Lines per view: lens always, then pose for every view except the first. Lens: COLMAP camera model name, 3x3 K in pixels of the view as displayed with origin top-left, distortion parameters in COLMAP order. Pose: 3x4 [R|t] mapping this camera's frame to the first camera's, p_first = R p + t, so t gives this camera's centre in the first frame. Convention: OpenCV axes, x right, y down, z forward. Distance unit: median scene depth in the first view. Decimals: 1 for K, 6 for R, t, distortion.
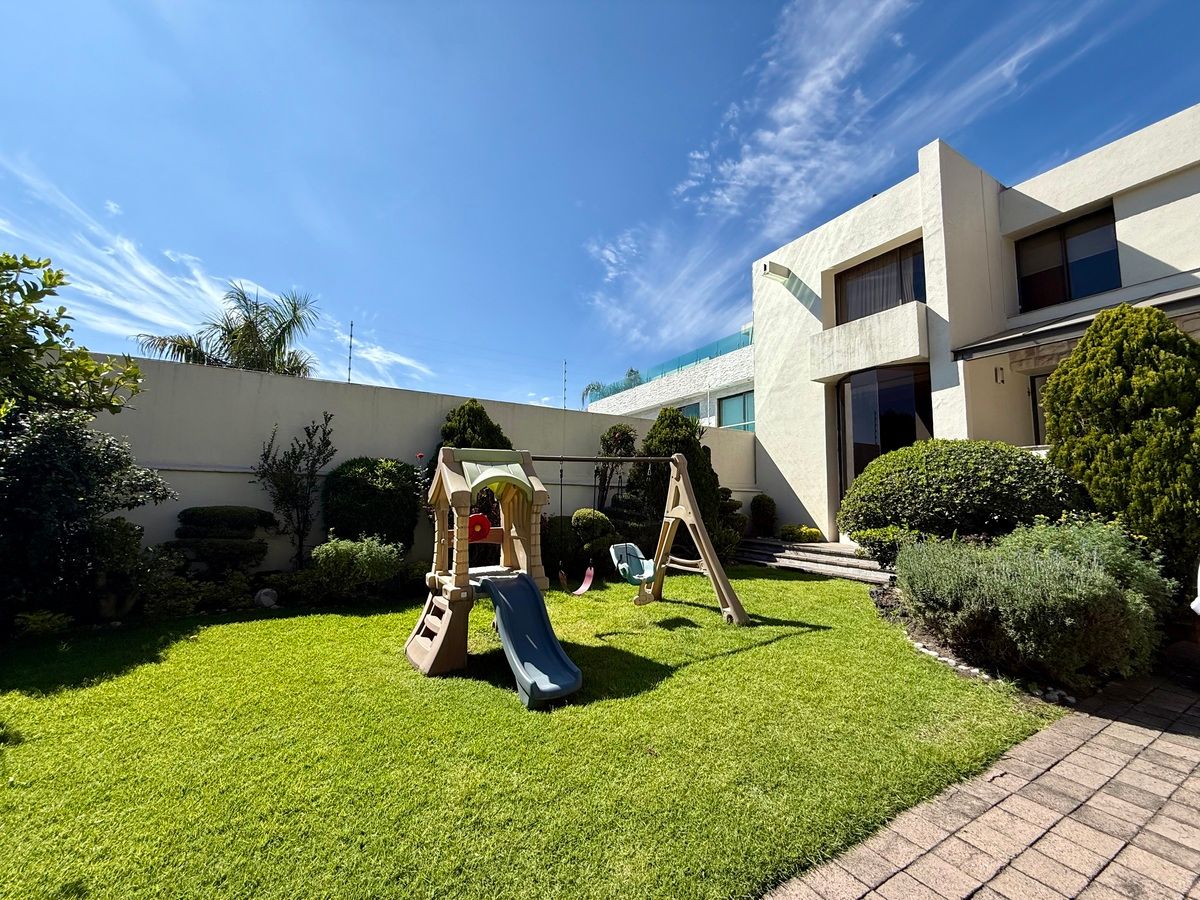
lens RADIAL K [[476.9, 0, 597.3], [0, 476.9, 448.1], [0, 0, 1]] dist [-0.000103, 0.000026]
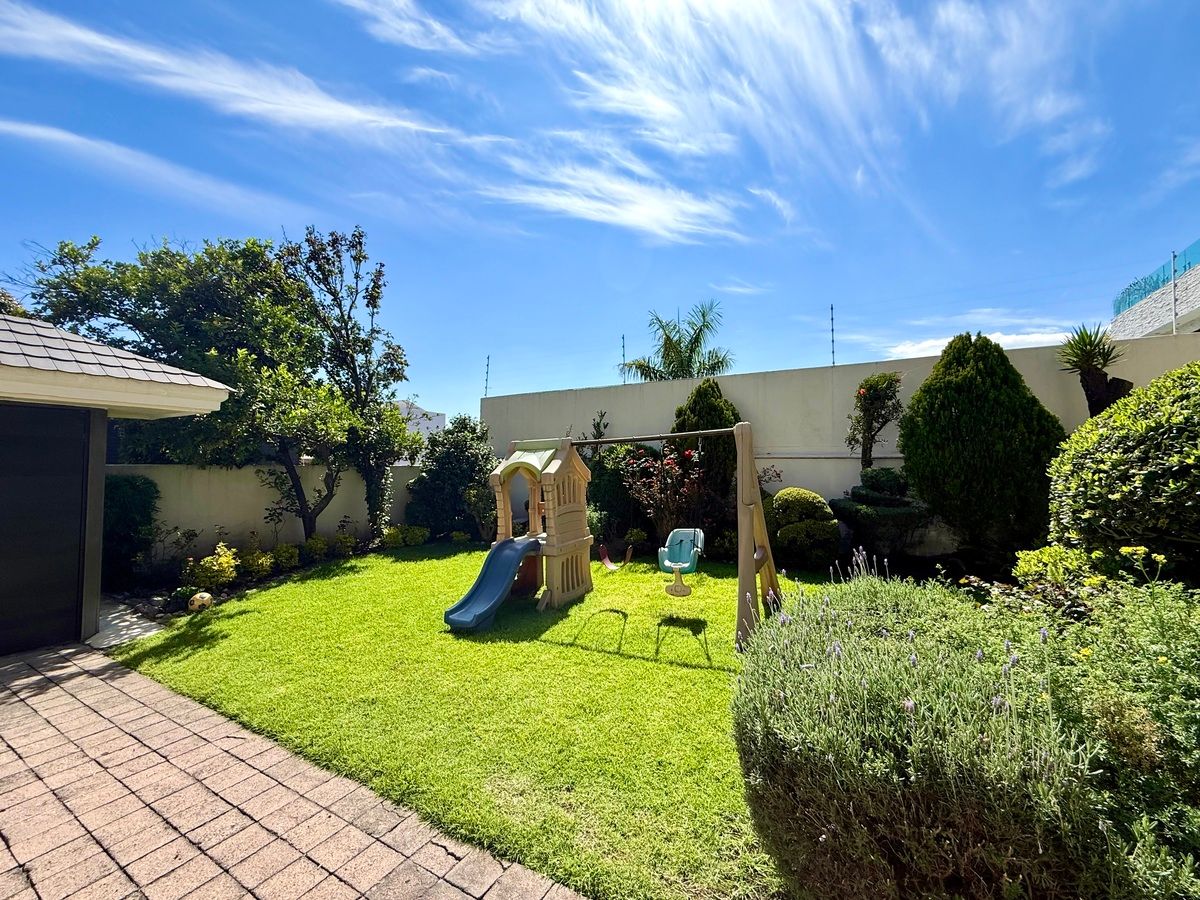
lens RADIAL K [[476.9, 0, 597.3], [0, 476.9, 448.1], [0, 0, 1]] dist [-0.000103, 0.000026]
pose [[0.511552, -0.045792, -0.858031, 0.491864], [0.098924, 0.995078, 0.005872, 0.016764], [0.853539, -0.087884, 0.513564, 0.256821]]
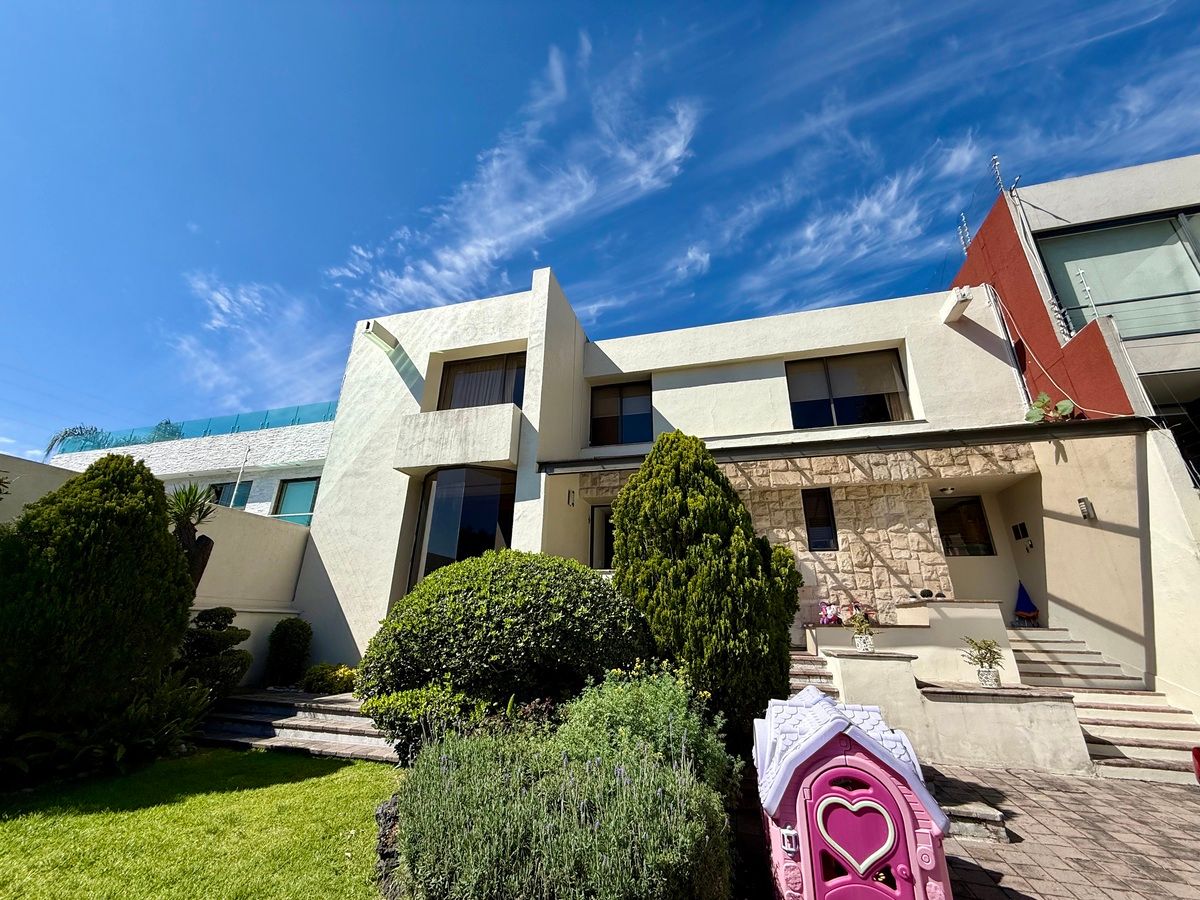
lens RADIAL K [[476.9, 0, 597.3], [0, 476.9, 448.1], [0, 0, 1]] dist [-0.000103, 0.000026]
pose [[0.707118, 0.238972, 0.665489, 0.186976], [-0.079850, 0.962126, -0.260647, 0.008195], [-0.702572, 0.131169, 0.699419, 0.246065]]
